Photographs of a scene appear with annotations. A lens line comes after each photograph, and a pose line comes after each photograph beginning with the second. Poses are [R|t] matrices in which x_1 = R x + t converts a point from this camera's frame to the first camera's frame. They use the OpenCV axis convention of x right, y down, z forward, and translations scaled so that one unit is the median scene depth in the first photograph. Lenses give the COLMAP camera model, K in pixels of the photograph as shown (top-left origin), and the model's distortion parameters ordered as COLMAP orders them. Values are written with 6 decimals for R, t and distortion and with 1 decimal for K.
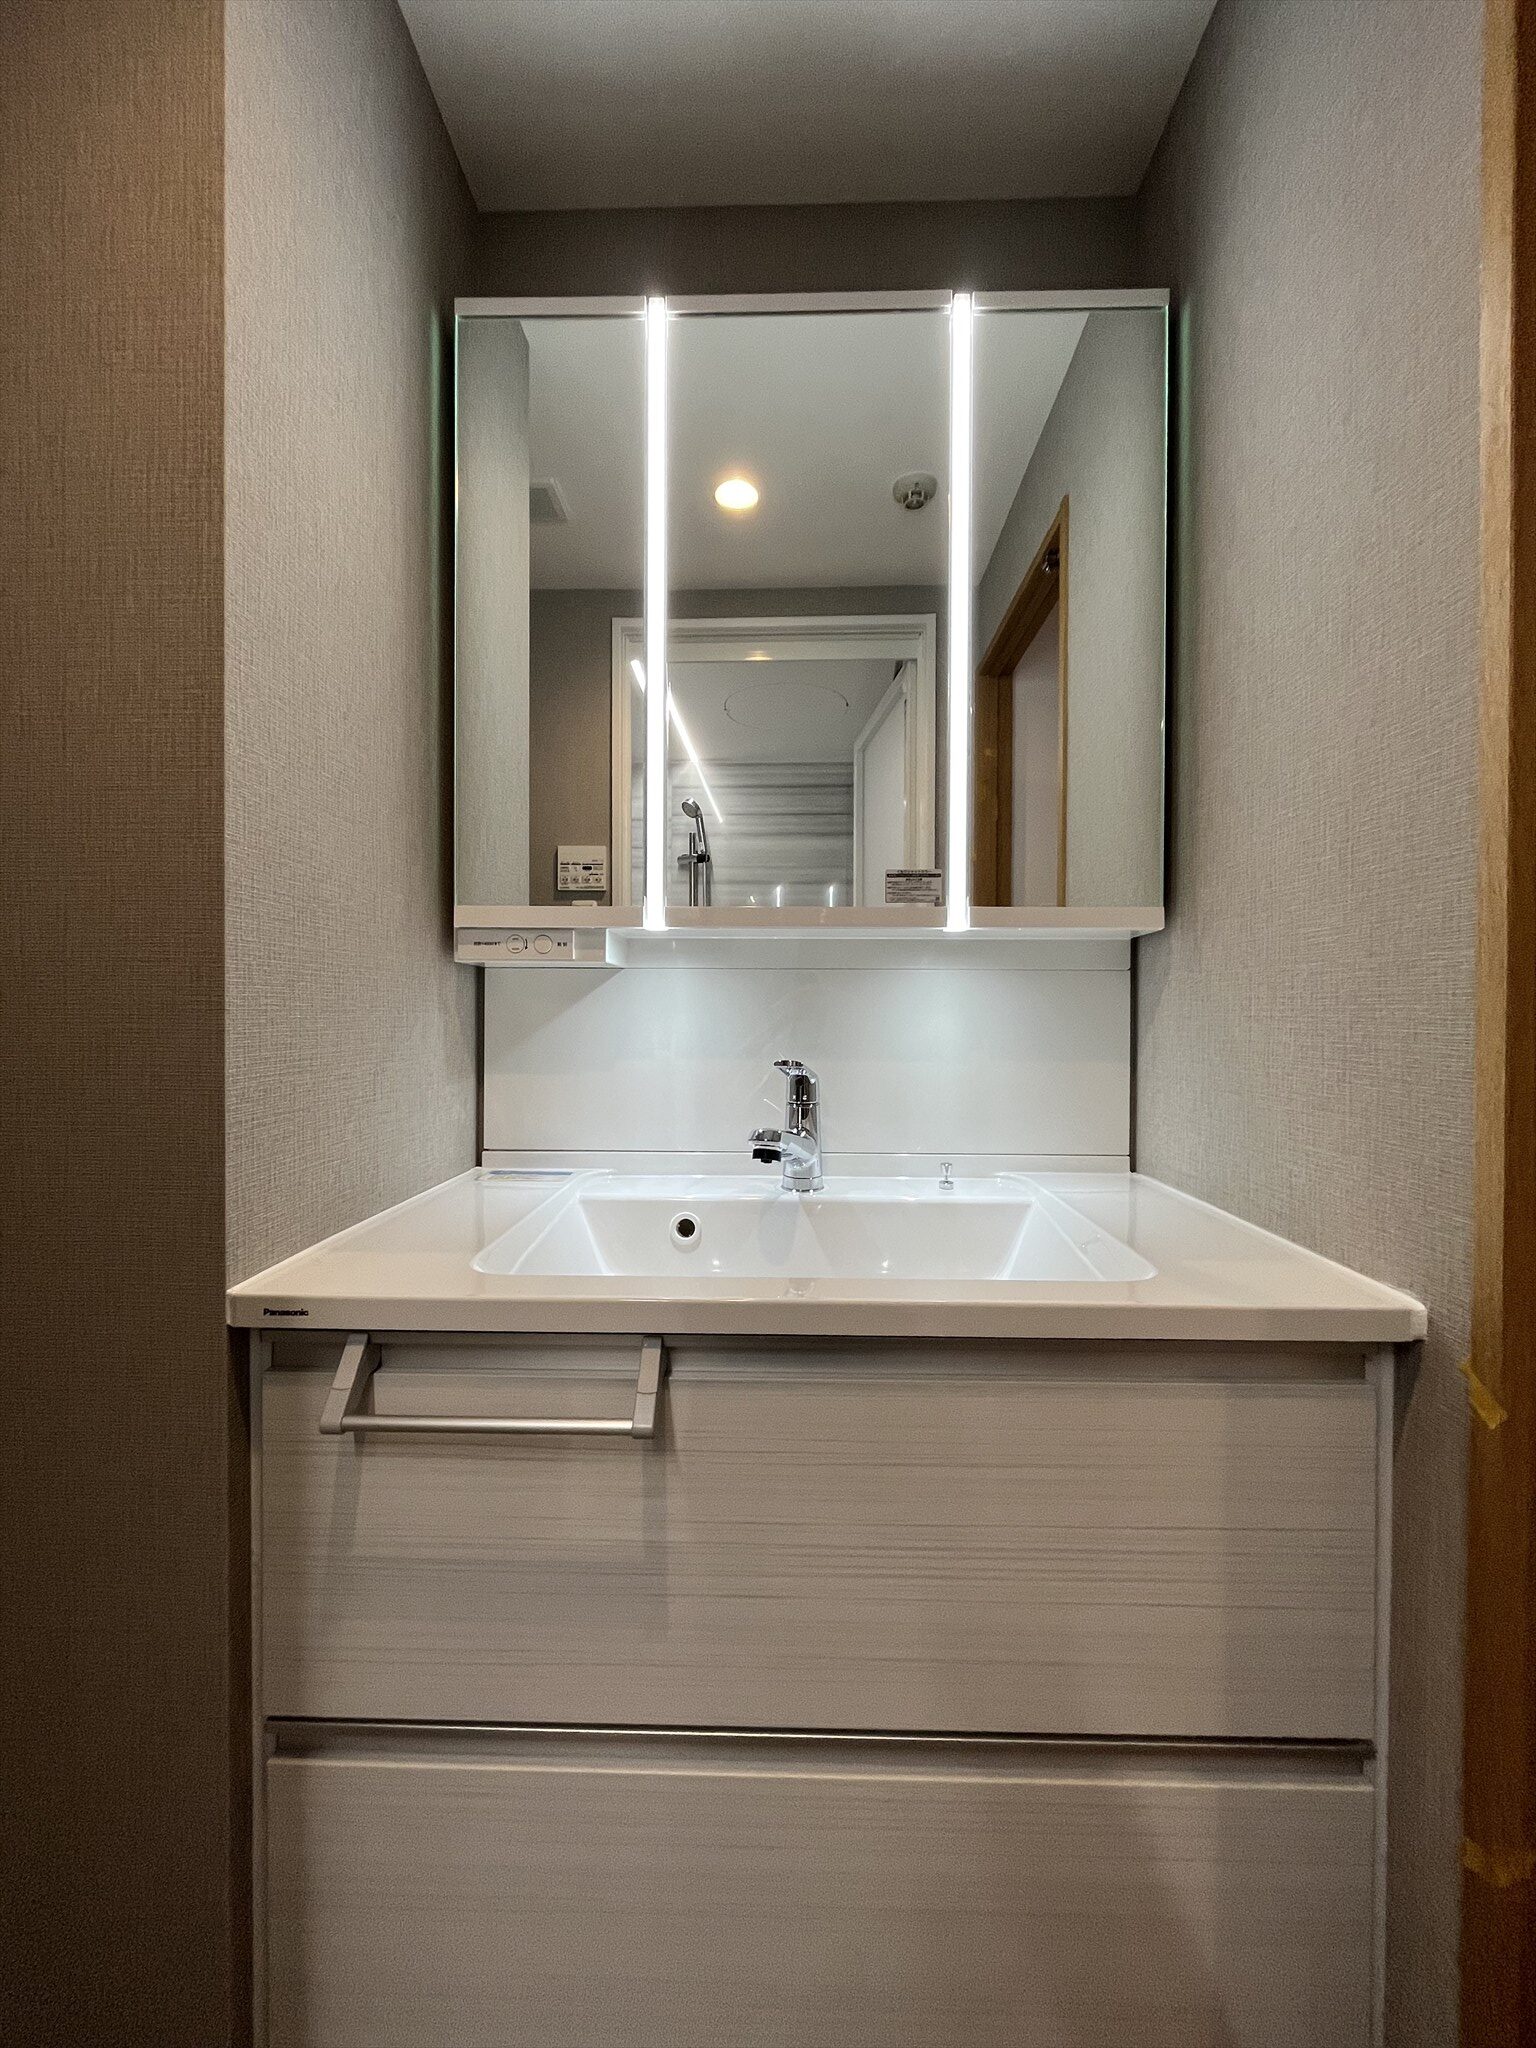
lens RADIAL K [[822.8, 0, 768.0], [0, 822.8, 1024.0], [0, 0, 1]] dist [-0.002188, -0.000176]
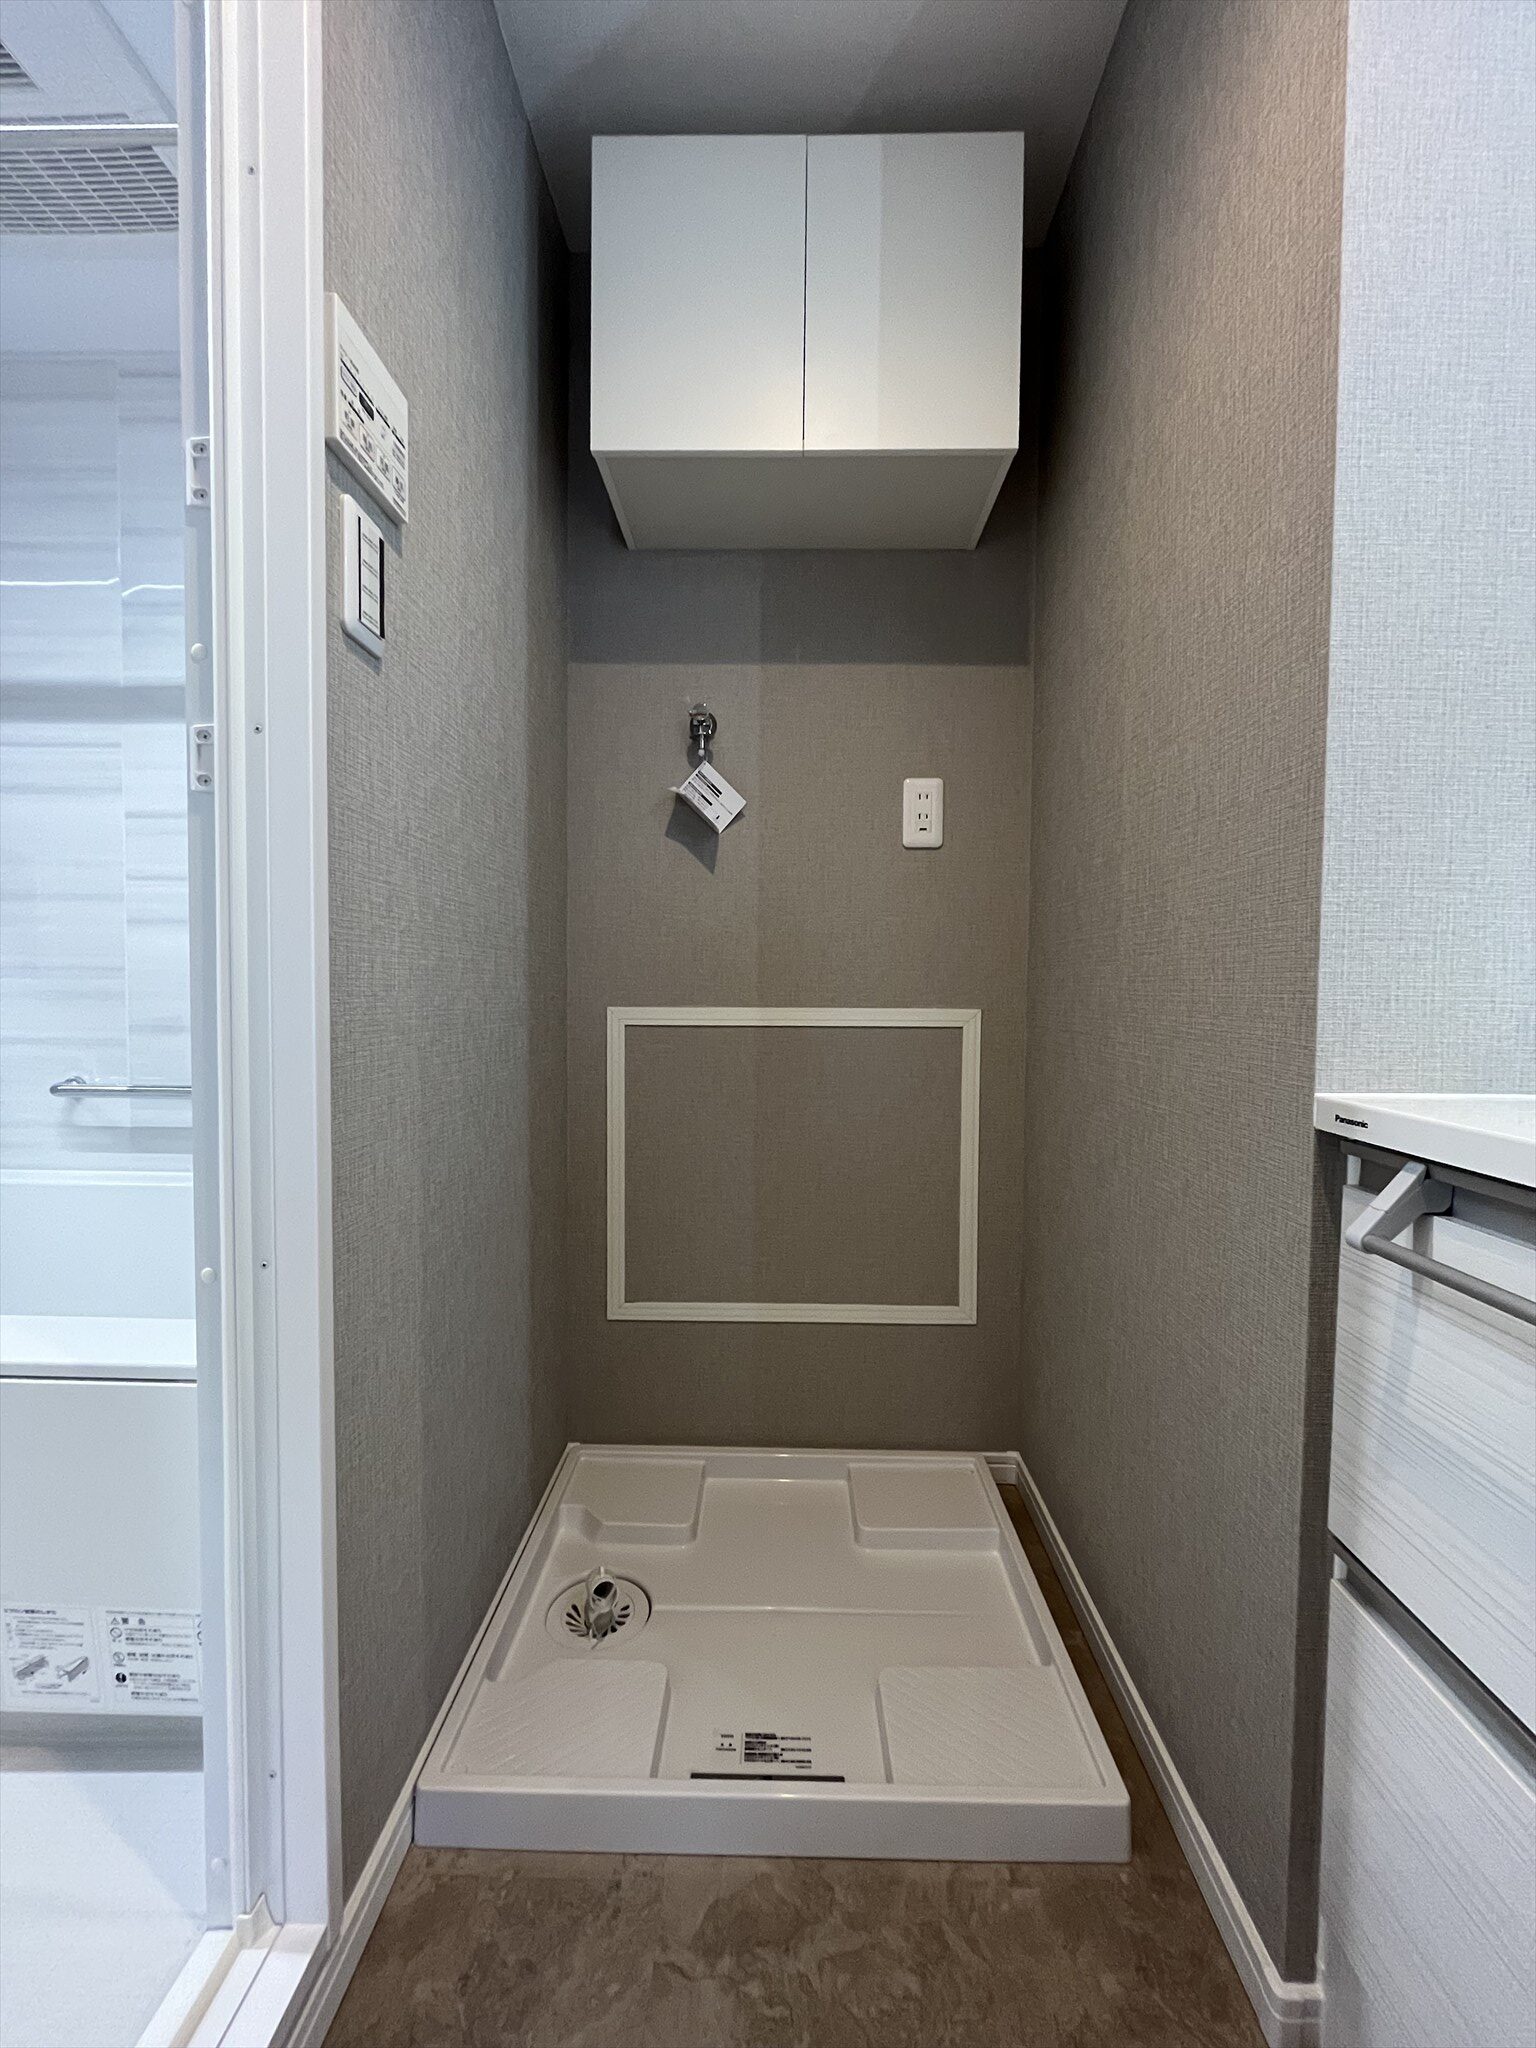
lens RADIAL K [[822.8, 0, 768.0], [0, 822.8, 1024.0], [0, 0, 1]] dist [-0.002188, -0.000176]
pose [[-0.000798, 0.035519, -0.999369, 0.360954], [-0.025239, 0.999050, 0.035528, 0.216683], [0.999681, 0.025251, 0.000099, 0.311186]]
